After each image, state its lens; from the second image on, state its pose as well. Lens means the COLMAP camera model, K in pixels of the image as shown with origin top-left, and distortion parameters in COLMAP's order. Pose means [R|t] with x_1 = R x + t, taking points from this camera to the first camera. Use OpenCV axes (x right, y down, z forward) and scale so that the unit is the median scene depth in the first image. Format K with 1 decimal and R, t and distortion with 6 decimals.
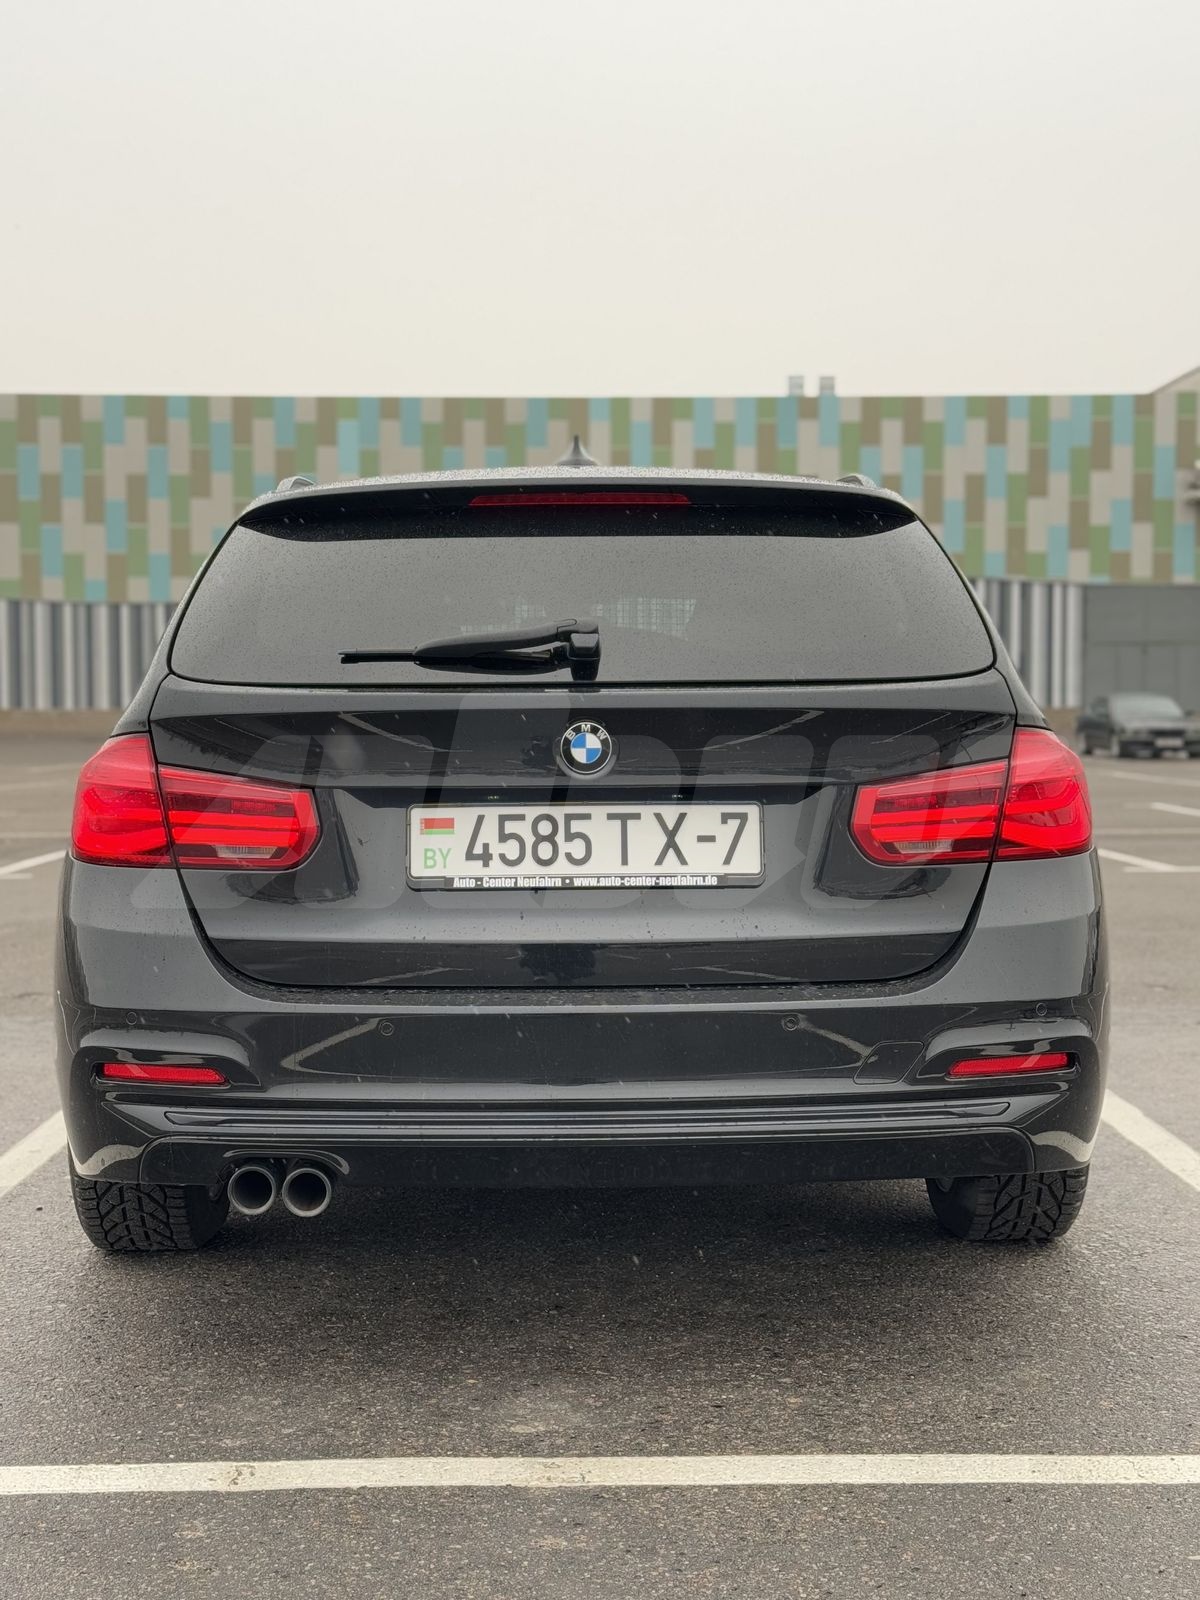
lens RADIAL K [[2132.0, 0, 594.8], [0, 2132.0, 876.7], [0, 0, 1]] dist [0.117533, 0.013477]
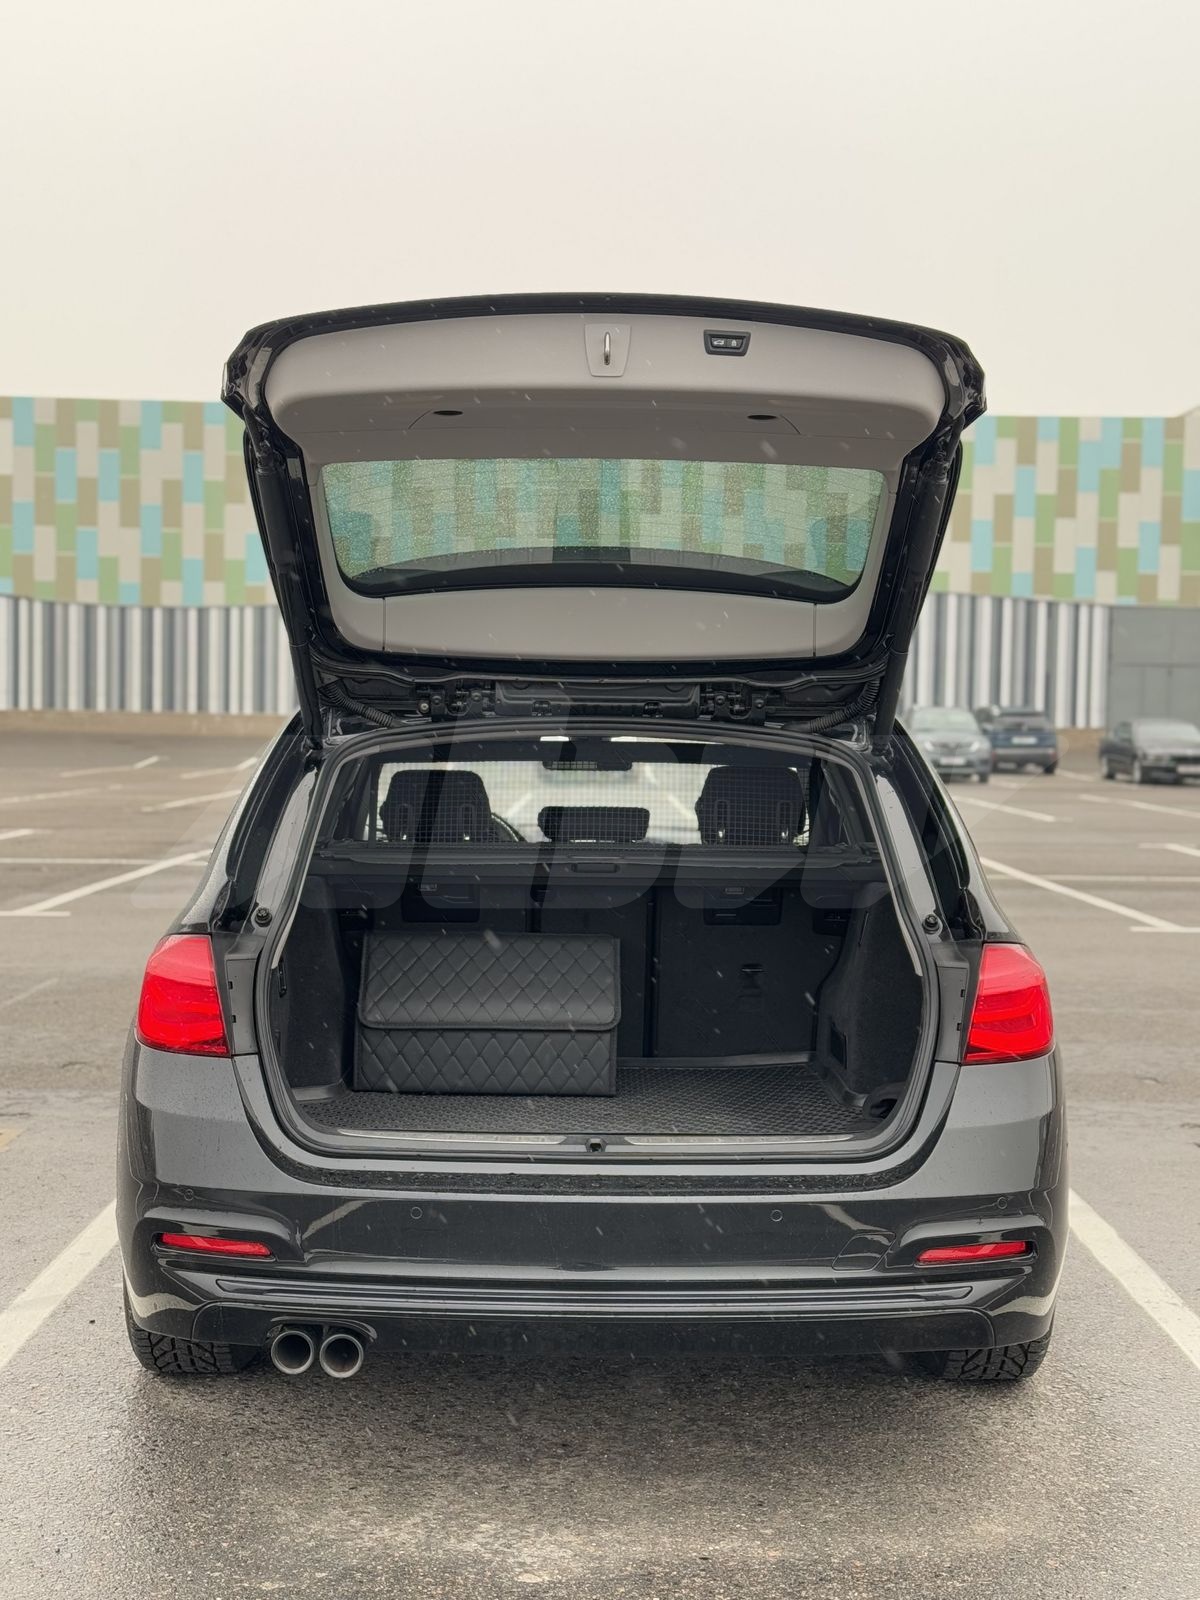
lens RADIAL K [[2226.1, 0, 600.0], [0, 2226.1, 800.0], [0, 0, 1]] dist [0.137505, -0.117334]
pose [[0.999745, 0.019780, -0.010852, 0.004509], [-0.019736, 0.999797, 0.004114, -0.088401], [0.010931, -0.003899, 0.999933, -0.101131]]
